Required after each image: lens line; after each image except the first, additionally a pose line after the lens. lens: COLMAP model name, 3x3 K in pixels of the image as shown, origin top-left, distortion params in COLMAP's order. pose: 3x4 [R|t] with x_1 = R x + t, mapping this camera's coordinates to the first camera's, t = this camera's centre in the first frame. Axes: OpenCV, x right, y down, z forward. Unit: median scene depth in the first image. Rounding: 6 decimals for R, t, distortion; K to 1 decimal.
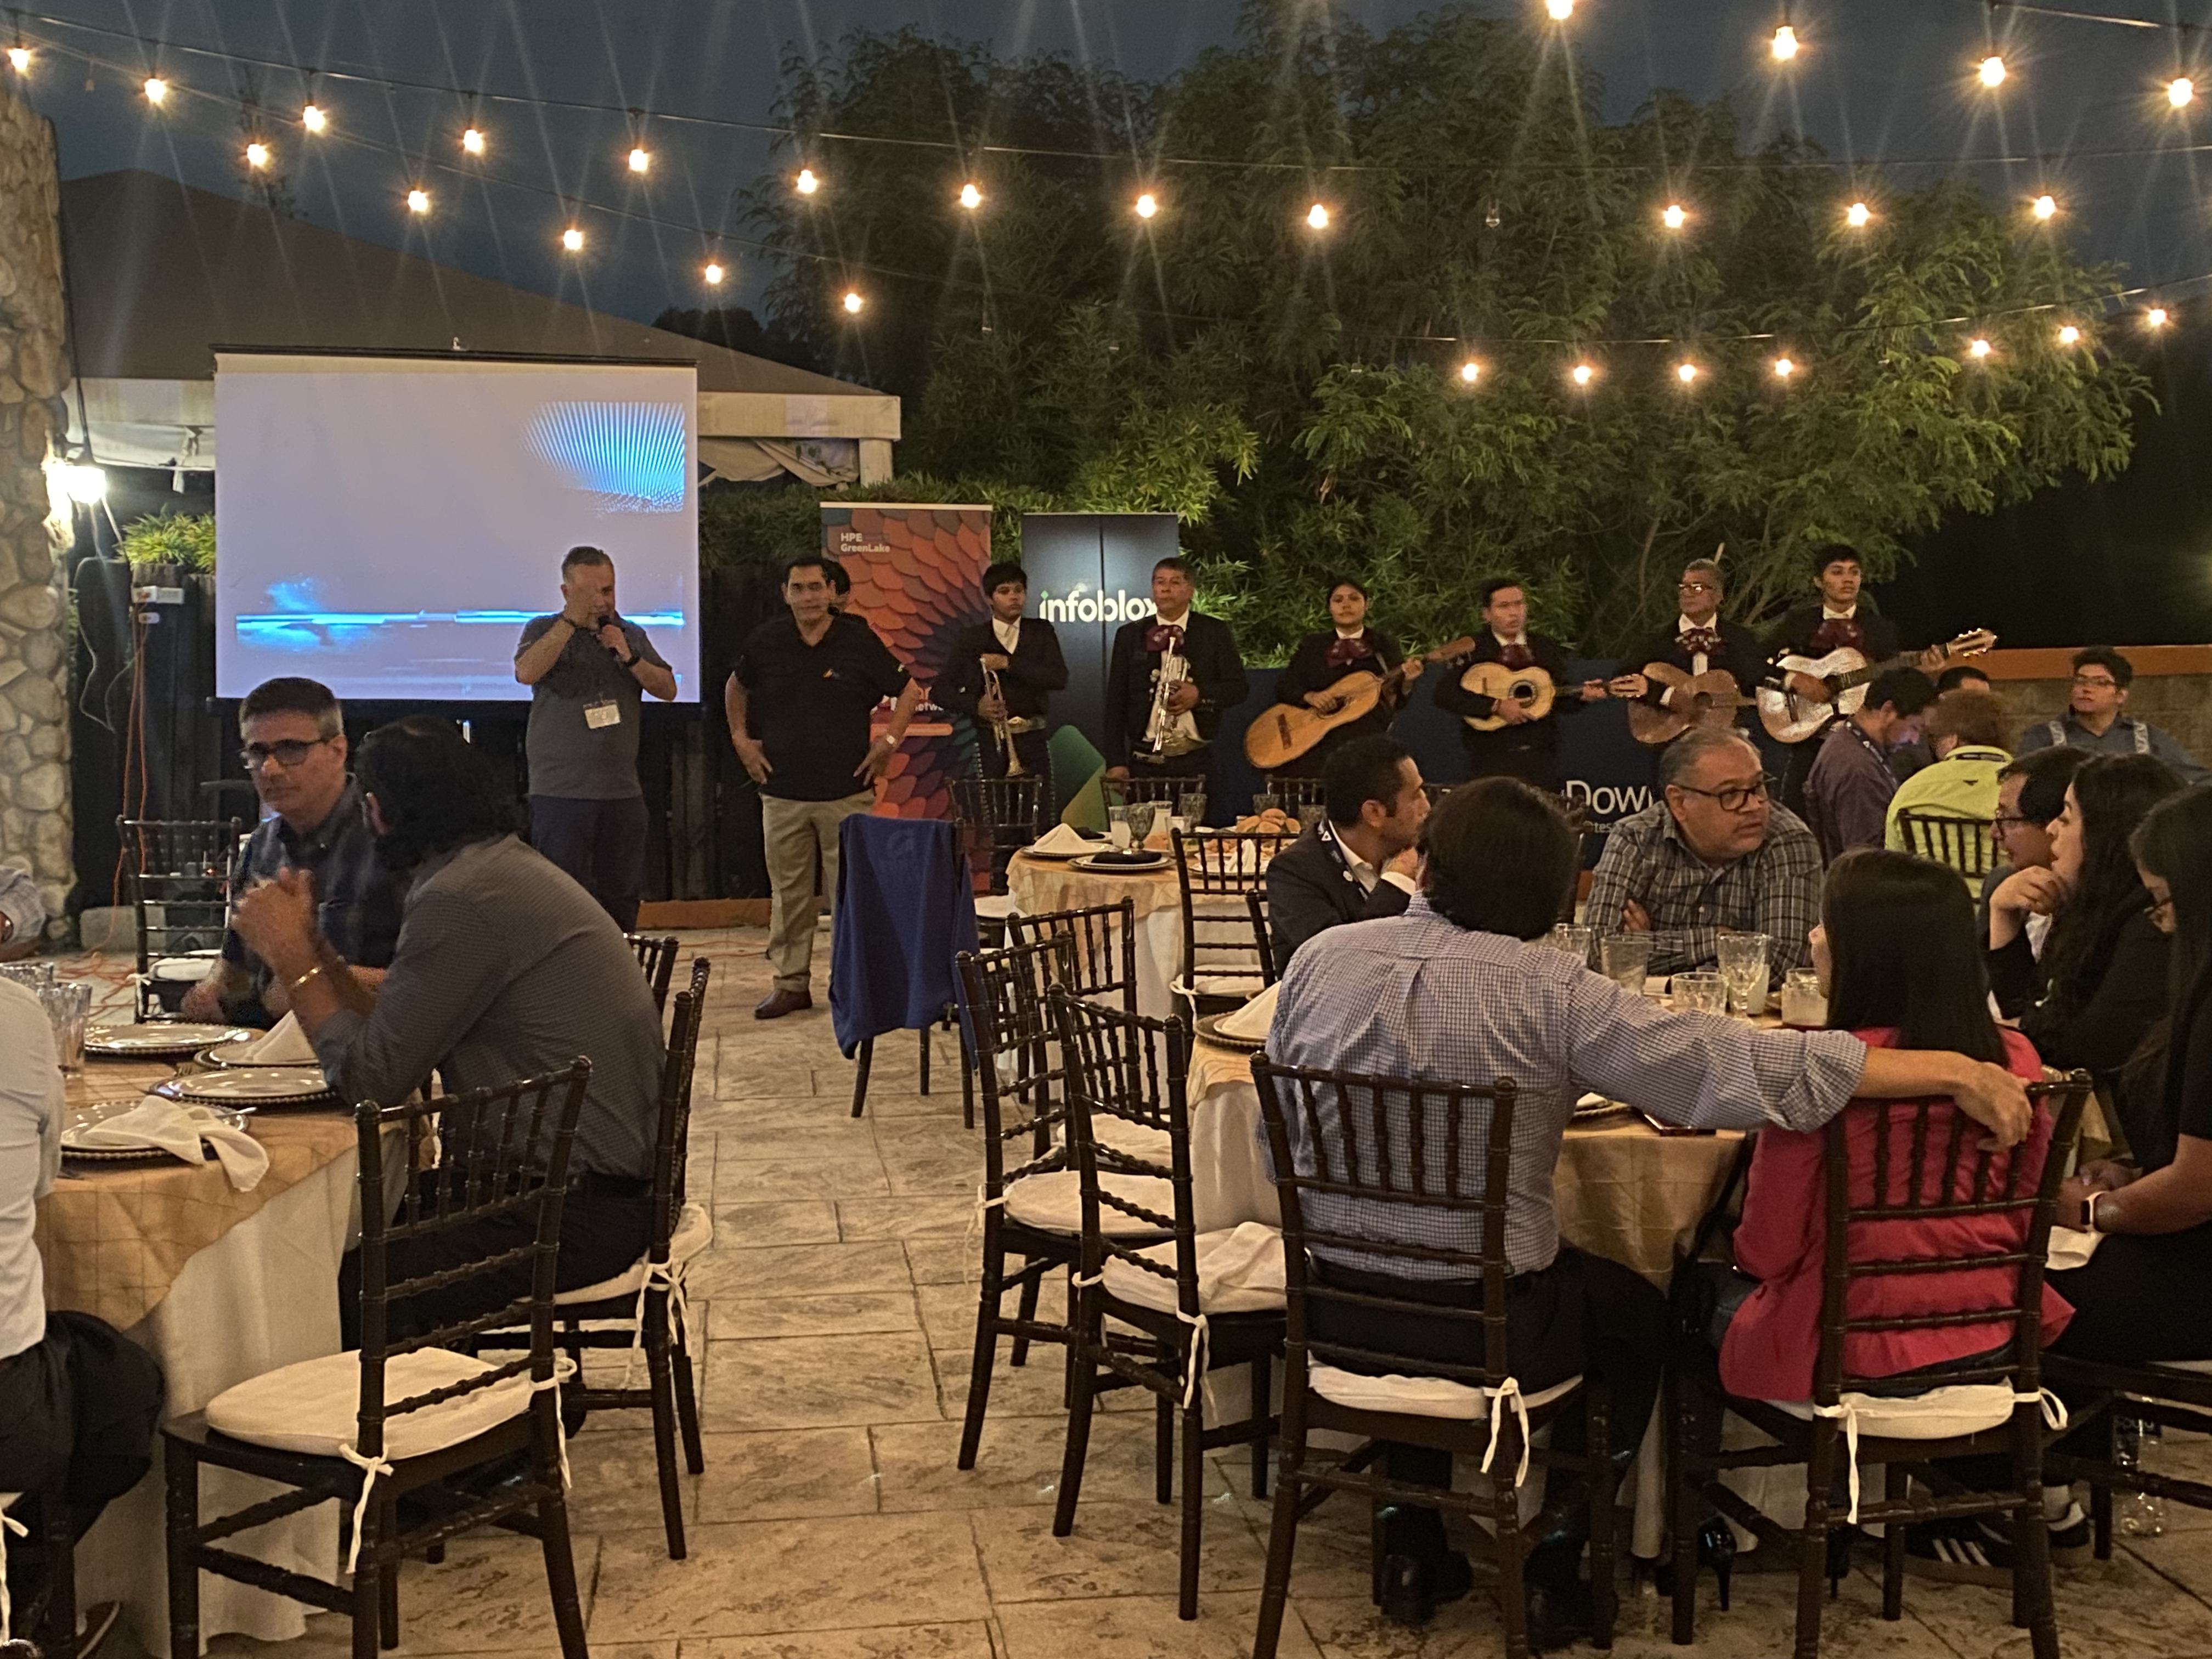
lens RADIAL K [[2500.3, 0, 1104.4], [0, 2500.3, 814.5], [0, 0, 1]] dist [0.214829, -0.642905]
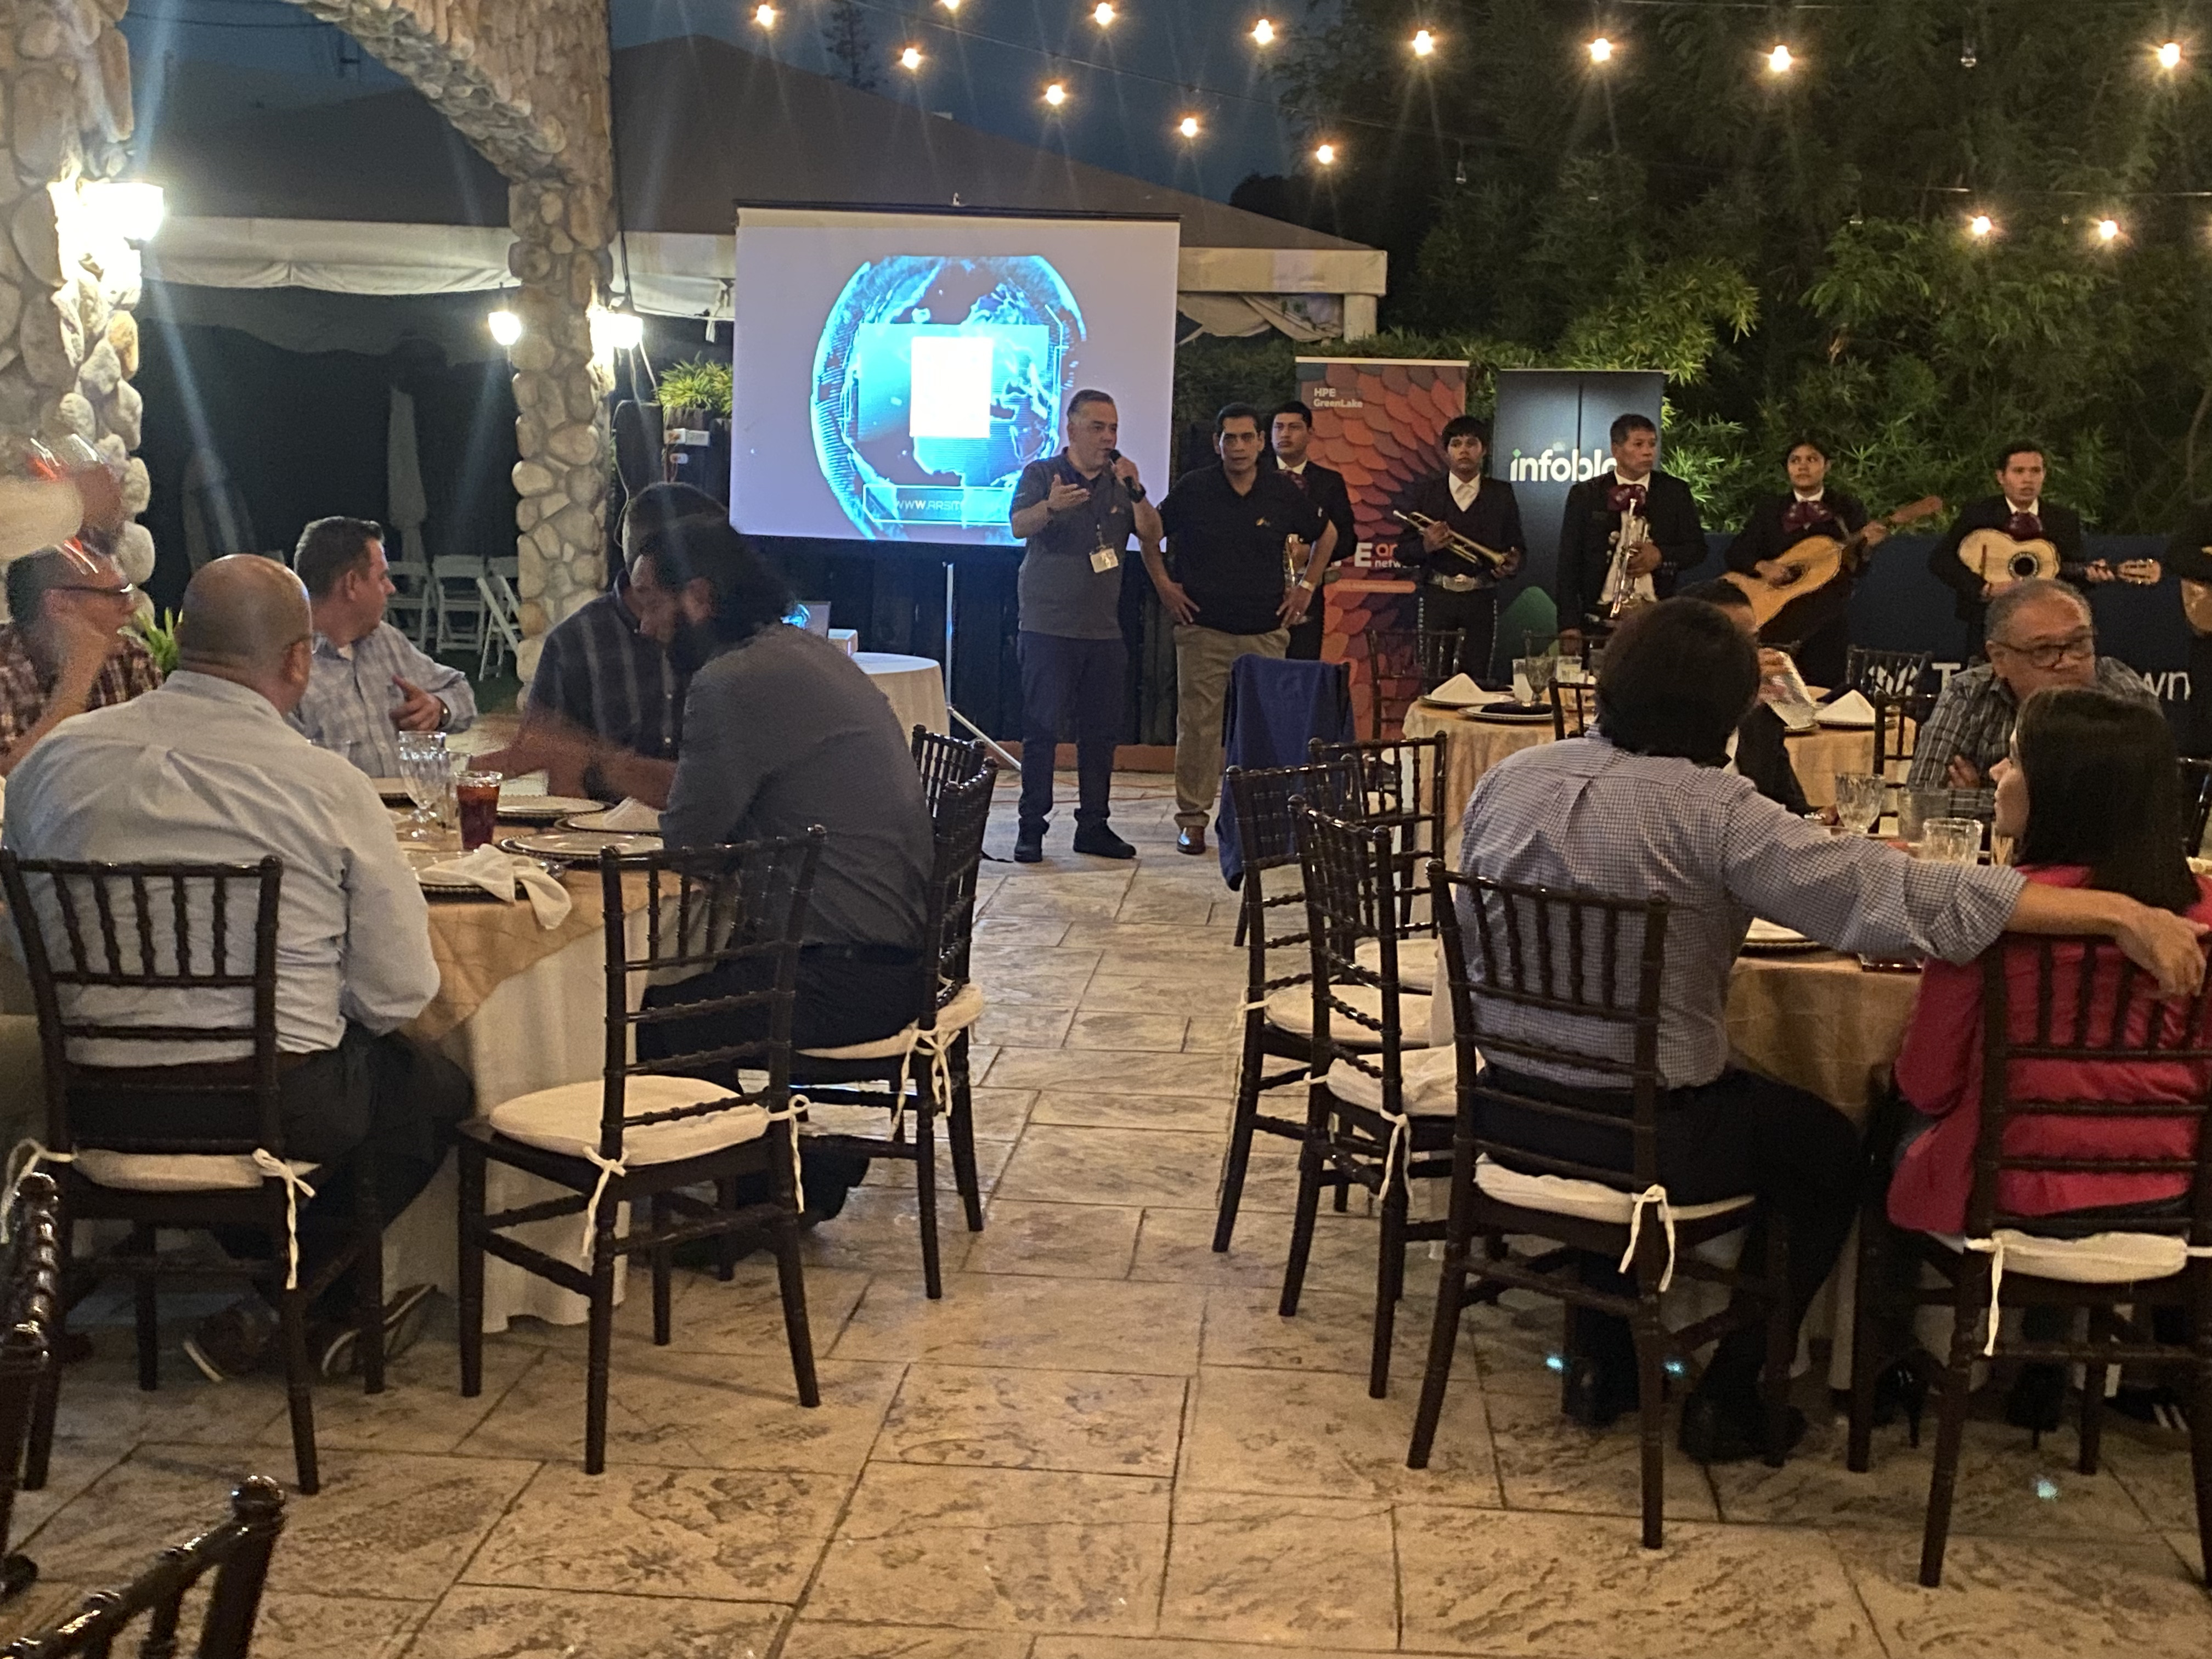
lens RADIAL K [[2500.3, 0, 1104.4], [0, 2500.3, 814.5], [0, 0, 1]] dist [0.214829, -0.642905]
pose [[0.973558, 0.054641, -0.221807, 0.121001], [-0.043561, 0.997561, 0.054545, 0.019555], [0.224246, -0.043441, 0.973564, -0.031885]]
